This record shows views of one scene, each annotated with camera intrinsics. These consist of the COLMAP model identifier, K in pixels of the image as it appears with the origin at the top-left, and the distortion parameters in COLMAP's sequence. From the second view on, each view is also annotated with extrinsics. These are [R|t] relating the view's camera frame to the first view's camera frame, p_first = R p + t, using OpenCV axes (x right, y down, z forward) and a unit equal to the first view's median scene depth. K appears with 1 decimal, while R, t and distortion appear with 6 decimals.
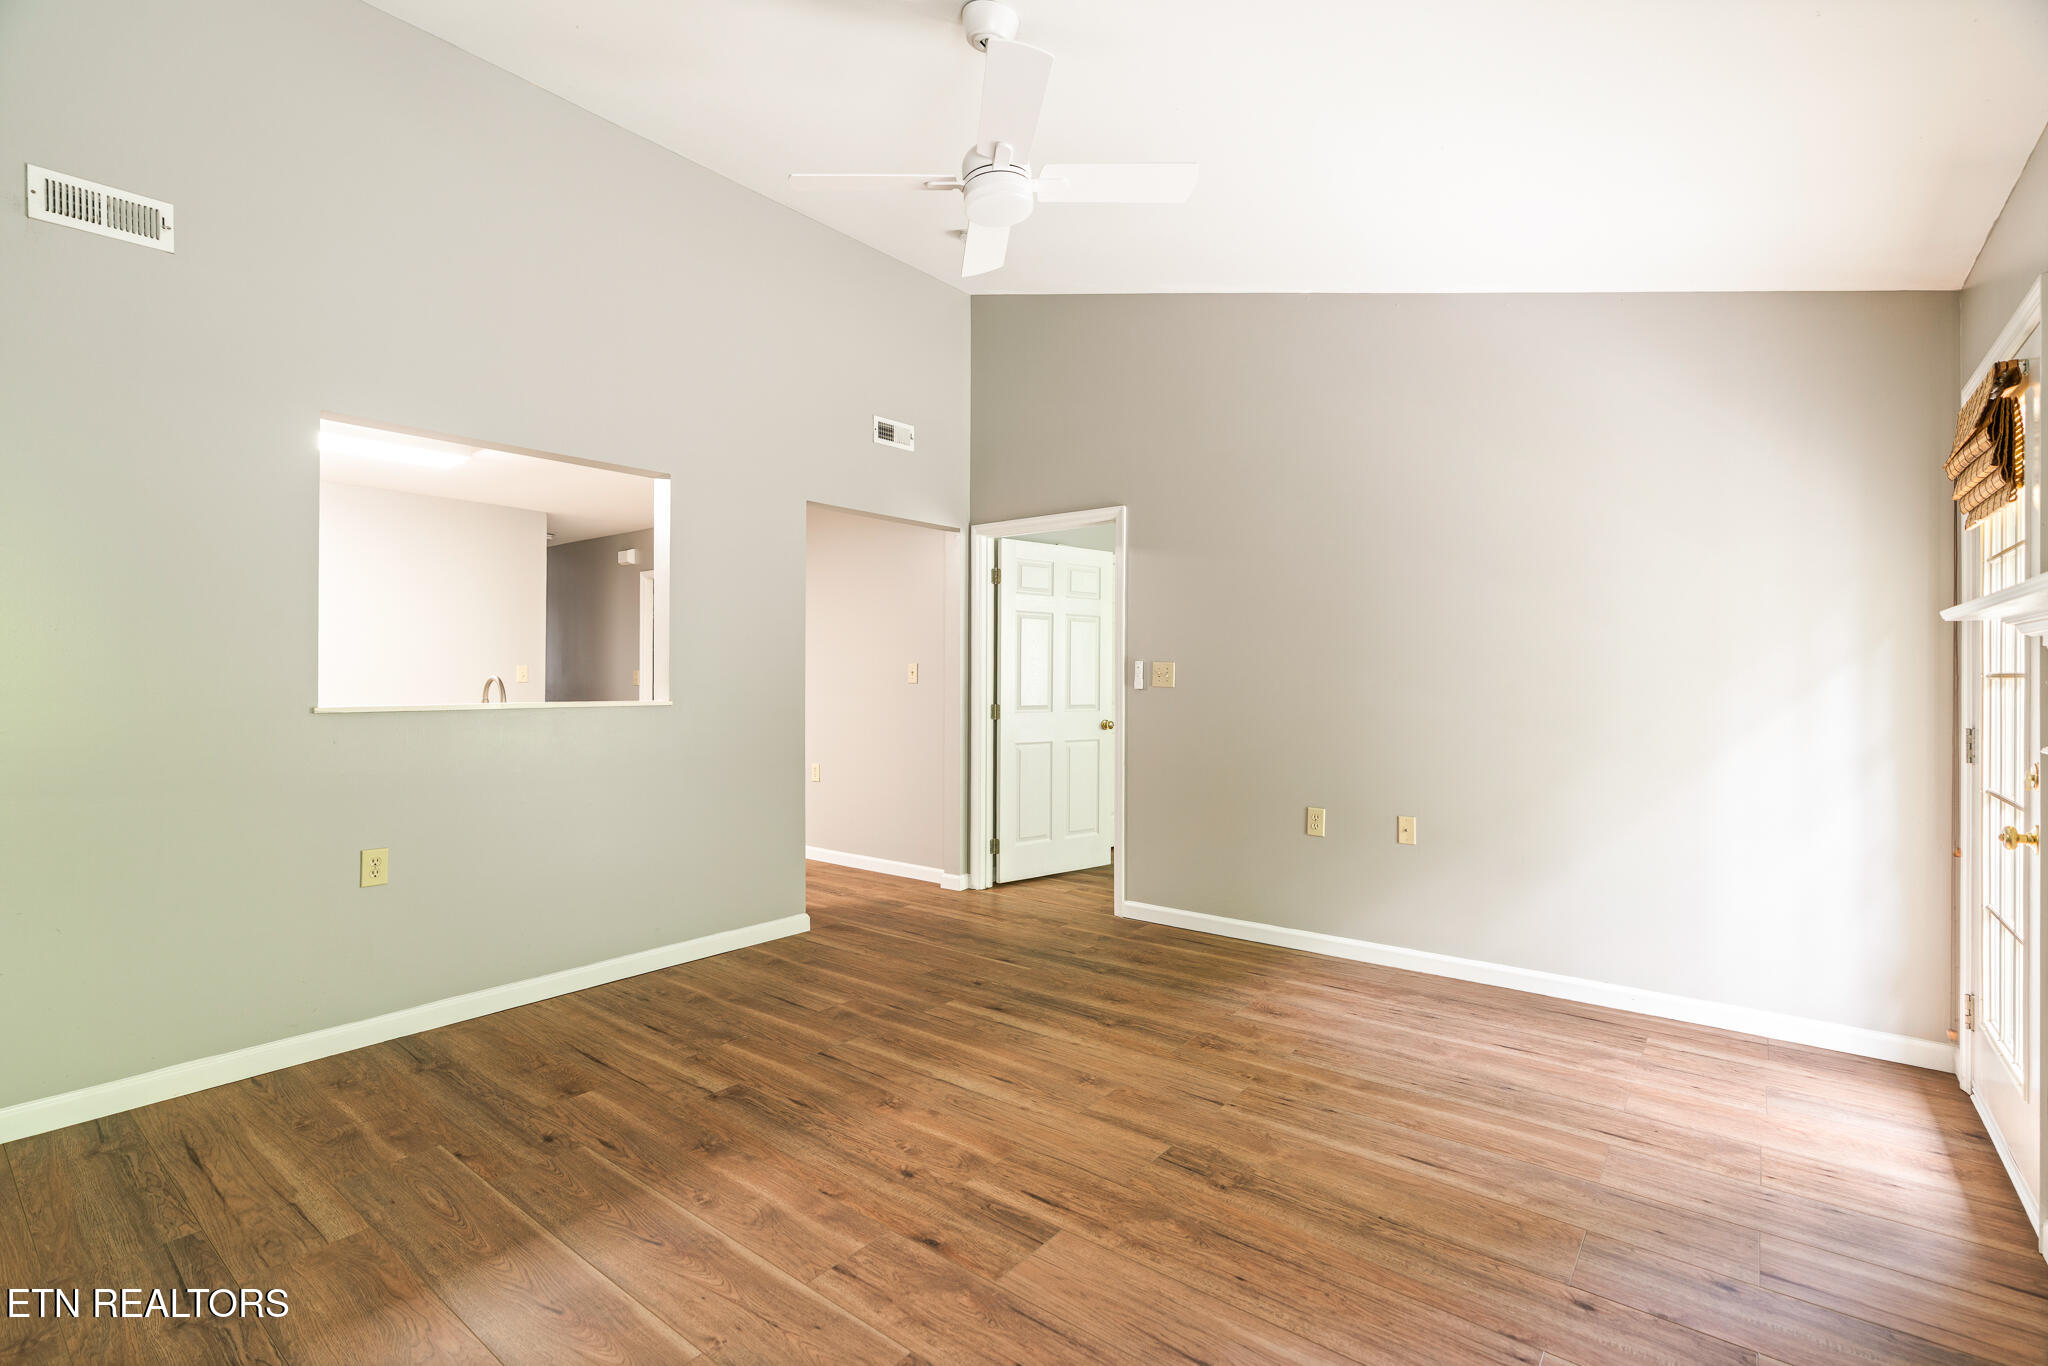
lens RADIAL K [[937.3, 0, 1042.4], [0, 937.3, 696.1], [0, 0, 1]] dist [-0.009472, 0.003603]
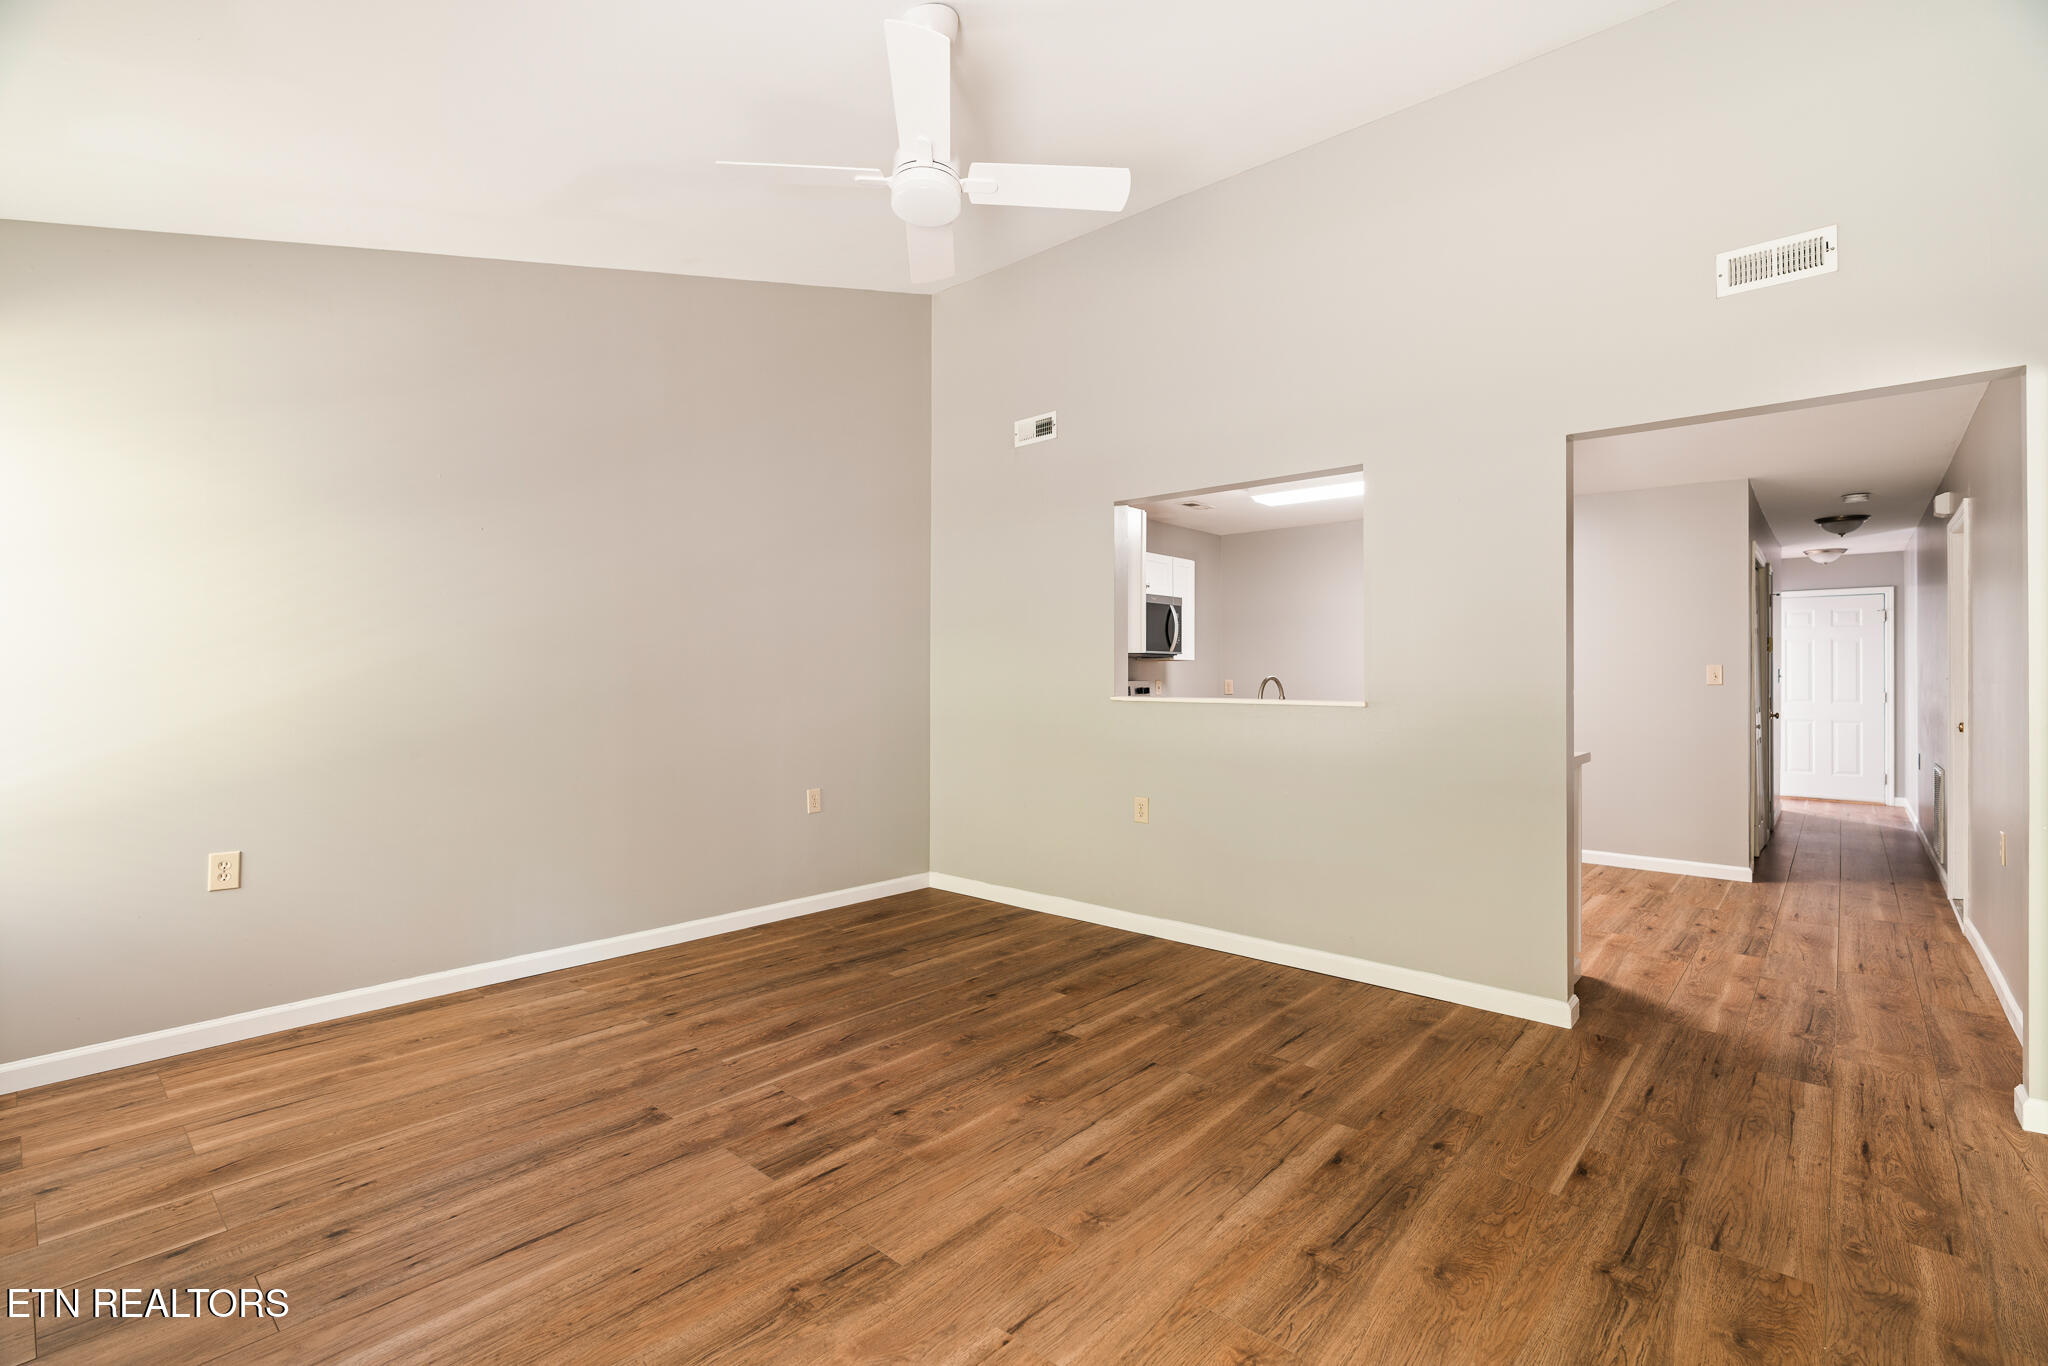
lens RADIAL K [[937.3, 0, 1024.5], [0, 937.3, 653.6], [0, 0, 1]] dist [-0.009472, 0.003603]
pose [[-0.075353, -0.027310, -0.996783, 0.770041], [-0.022819, 0.999410, -0.025657, -0.017677], [0.996896, 0.020813, -0.075932, 0.946902]]
